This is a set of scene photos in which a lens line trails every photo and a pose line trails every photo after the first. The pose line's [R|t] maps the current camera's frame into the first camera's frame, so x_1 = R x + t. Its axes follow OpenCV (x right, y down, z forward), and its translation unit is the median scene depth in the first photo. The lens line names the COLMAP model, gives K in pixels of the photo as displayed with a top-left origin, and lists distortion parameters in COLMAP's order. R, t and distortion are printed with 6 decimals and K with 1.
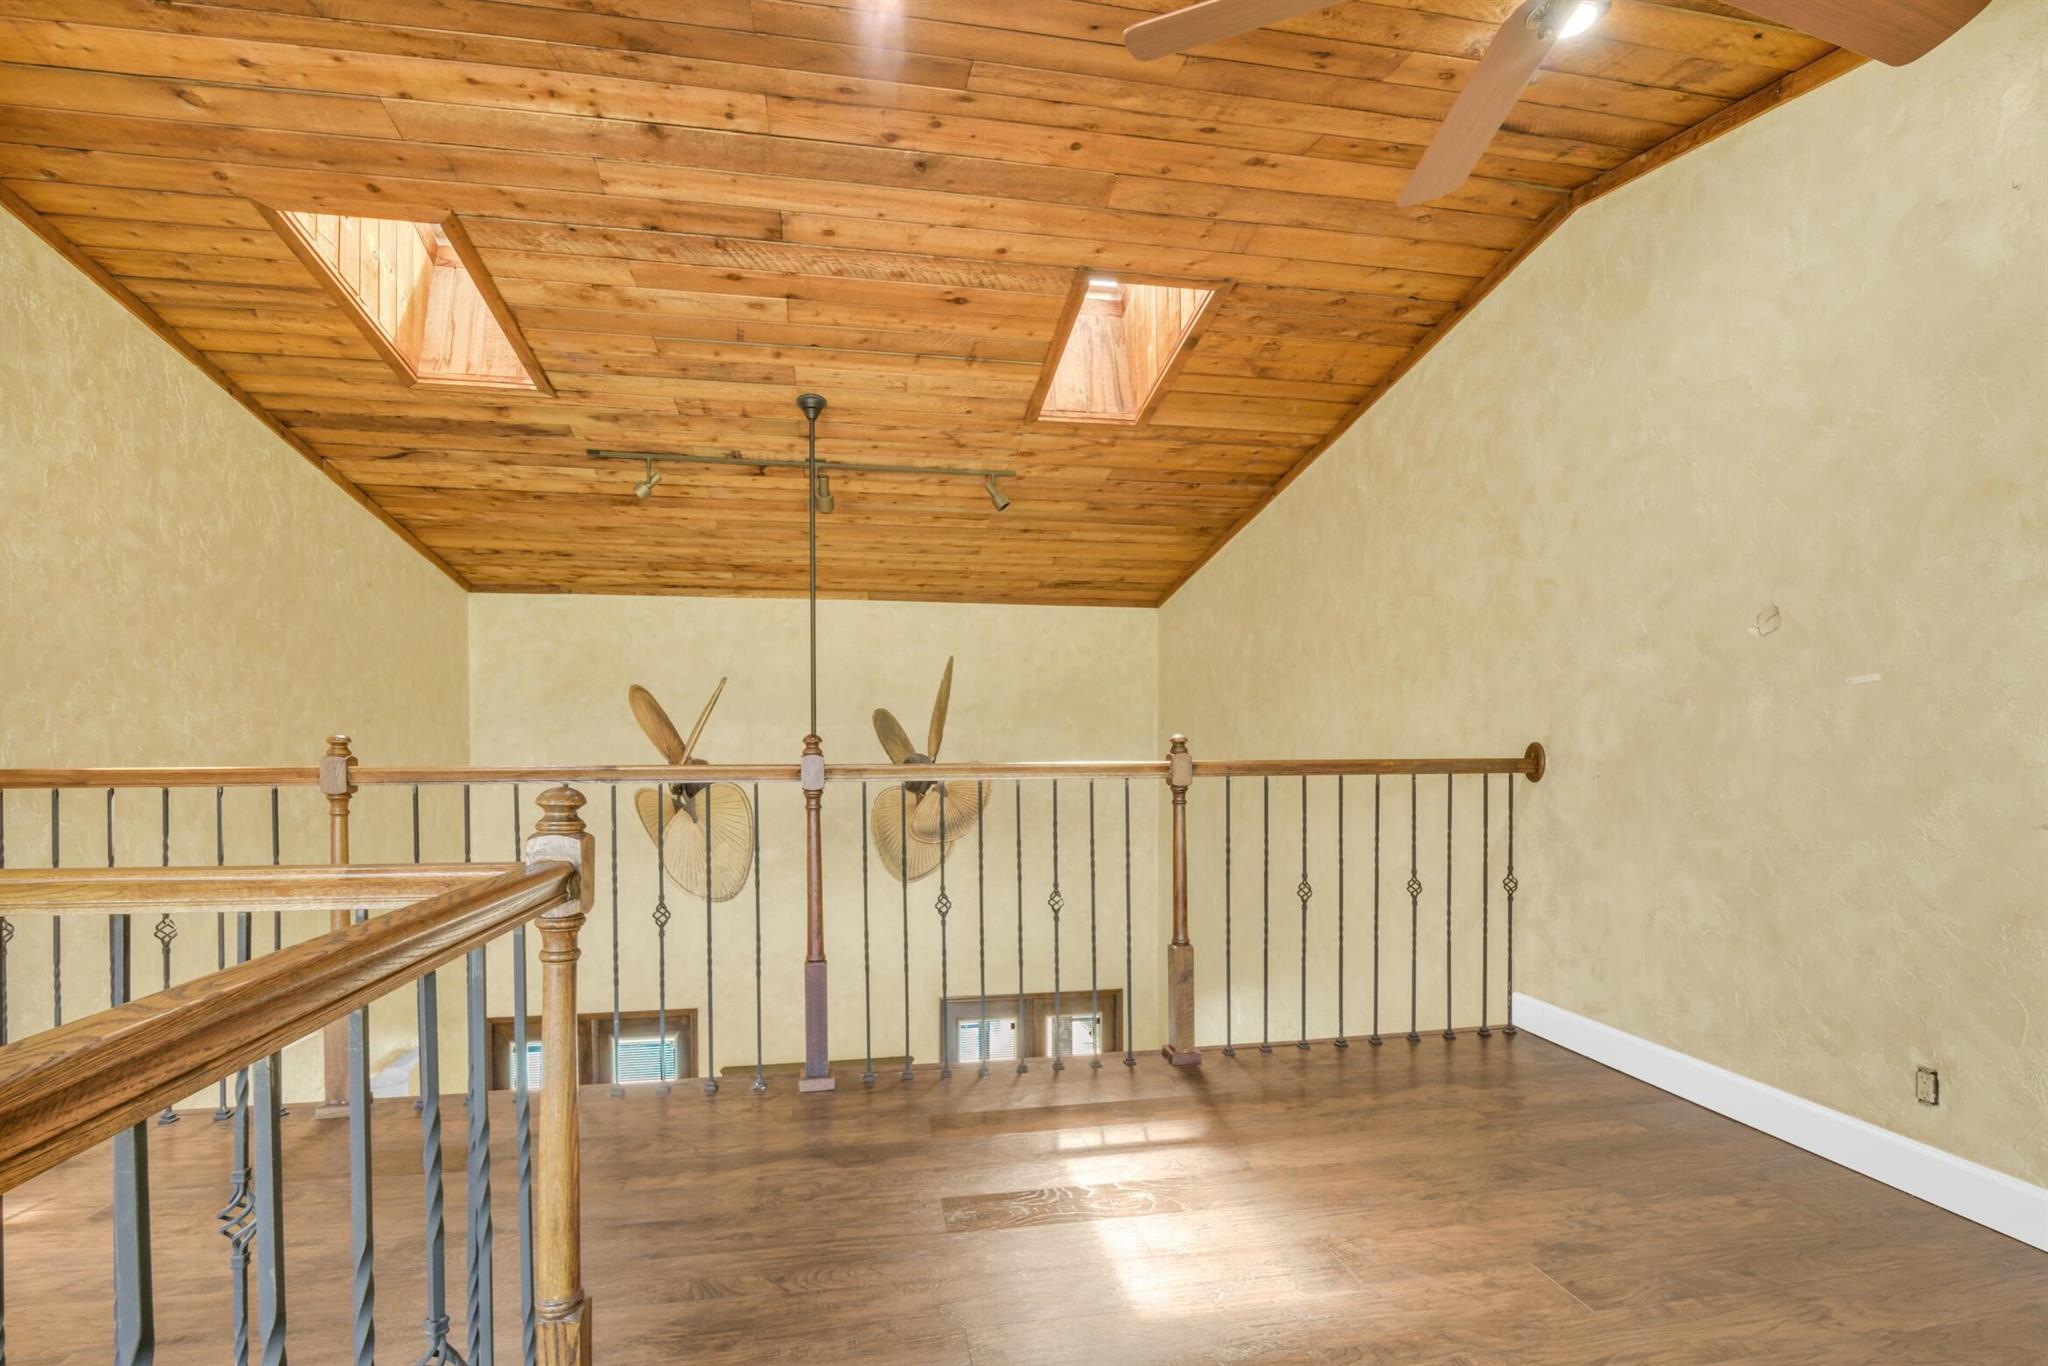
lens RADIAL K [[947.0, 0, 1029.4], [0, 947.0, 741.6], [0, 0, 1]] dist [0.019157, -0.016057]
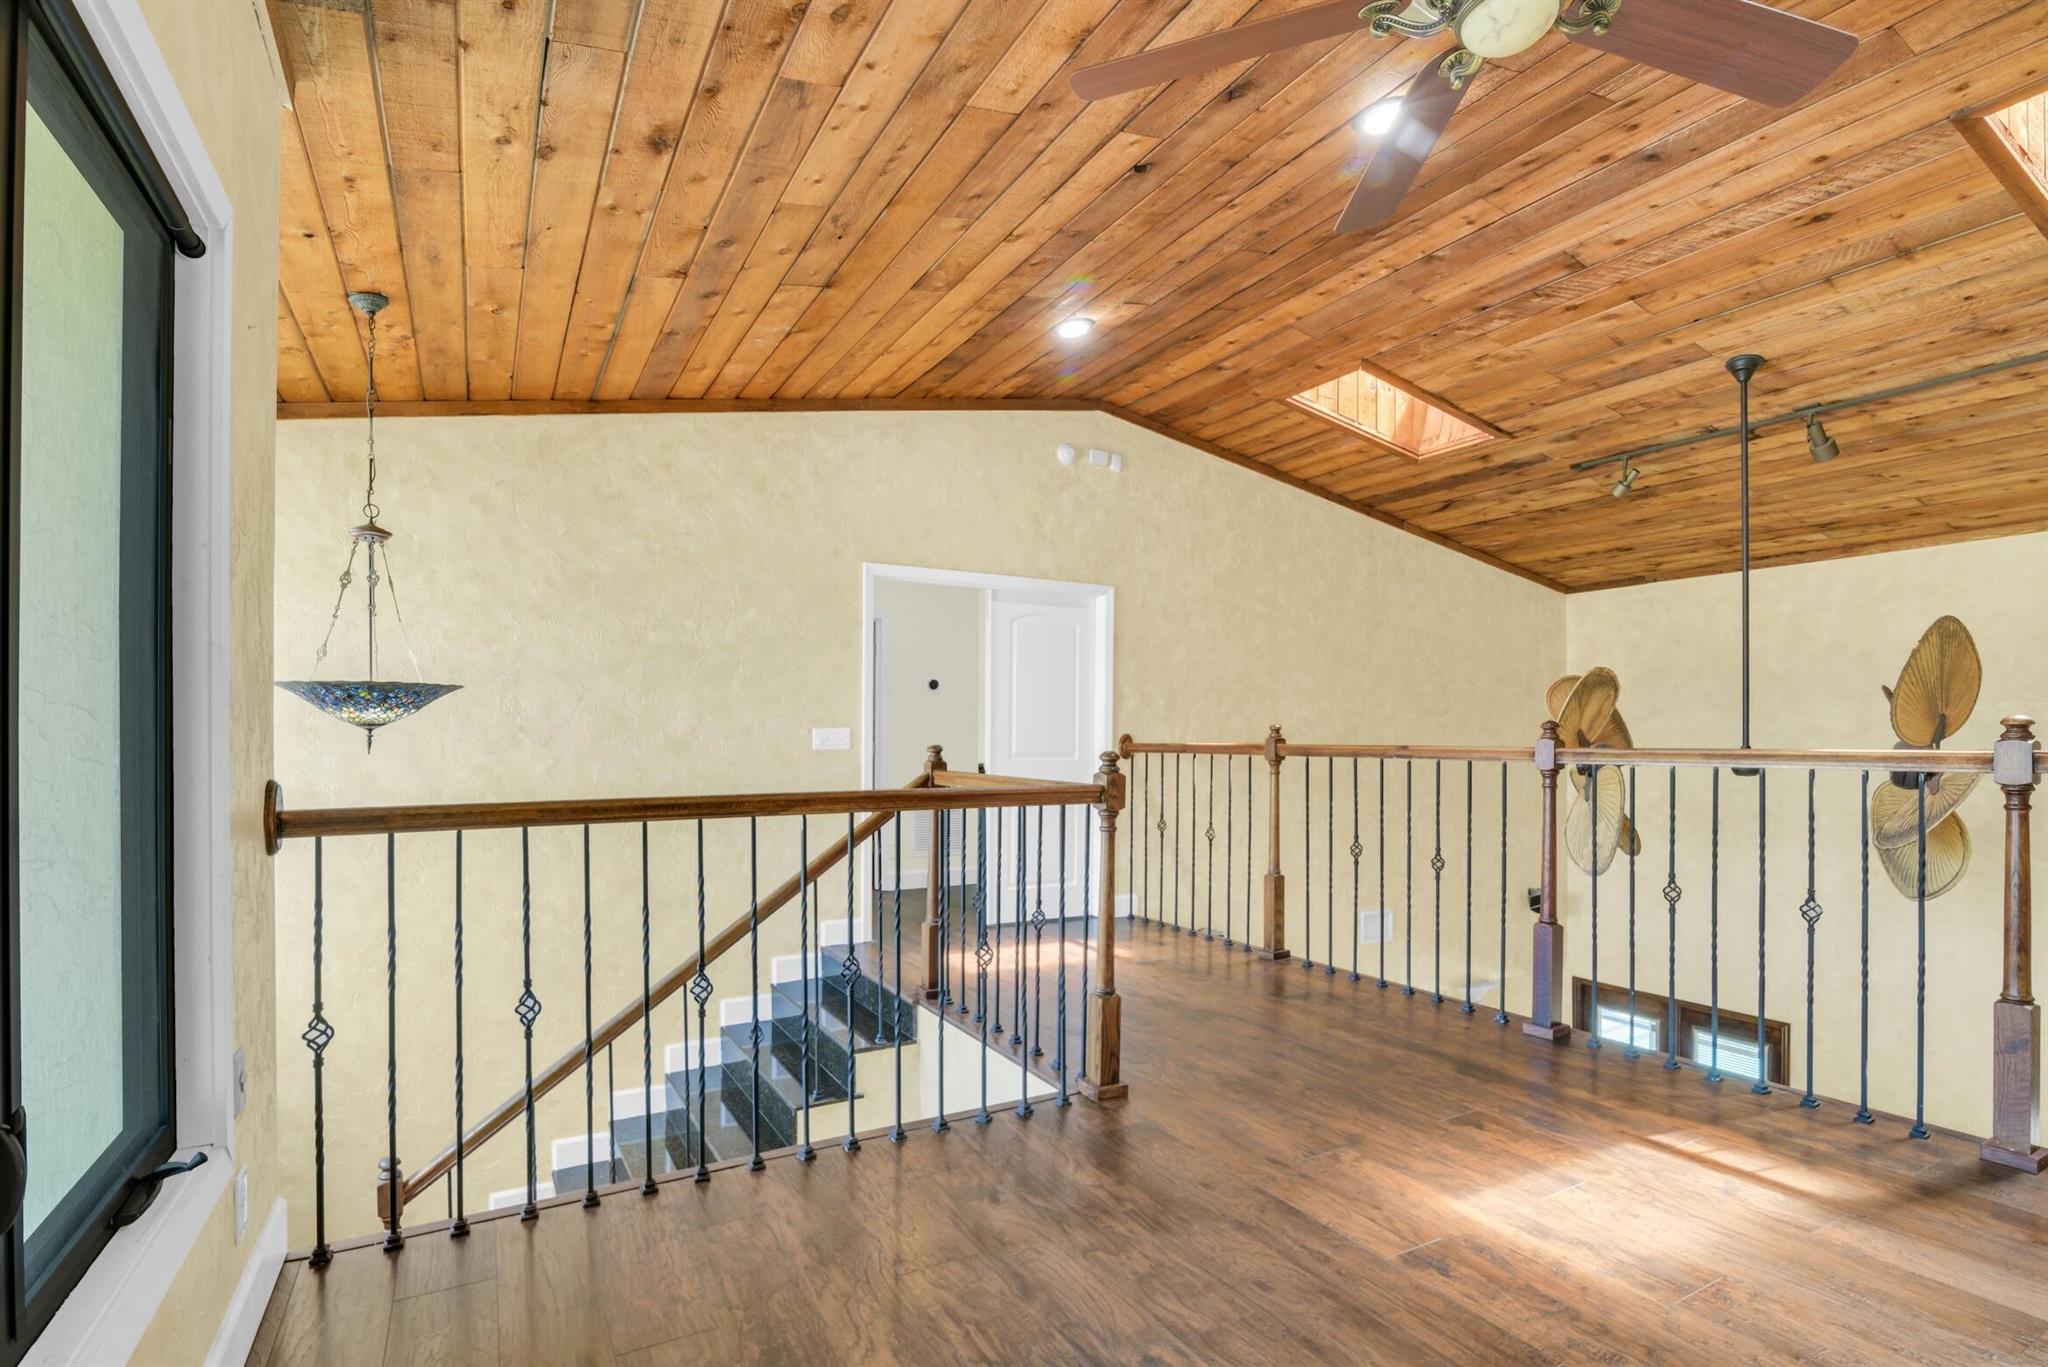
lens RADIAL K [[968.6, 0, 1026.9], [0, 968.6, 733.9], [0, 0, 1]] dist [0.000071, 0.000483]
pose [[0.324040, 0.013299, -0.945950, 0.518204], [0.000643, 0.999898, 0.014278, -0.012738], [0.946043, -0.005235, 0.323998, 0.039265]]
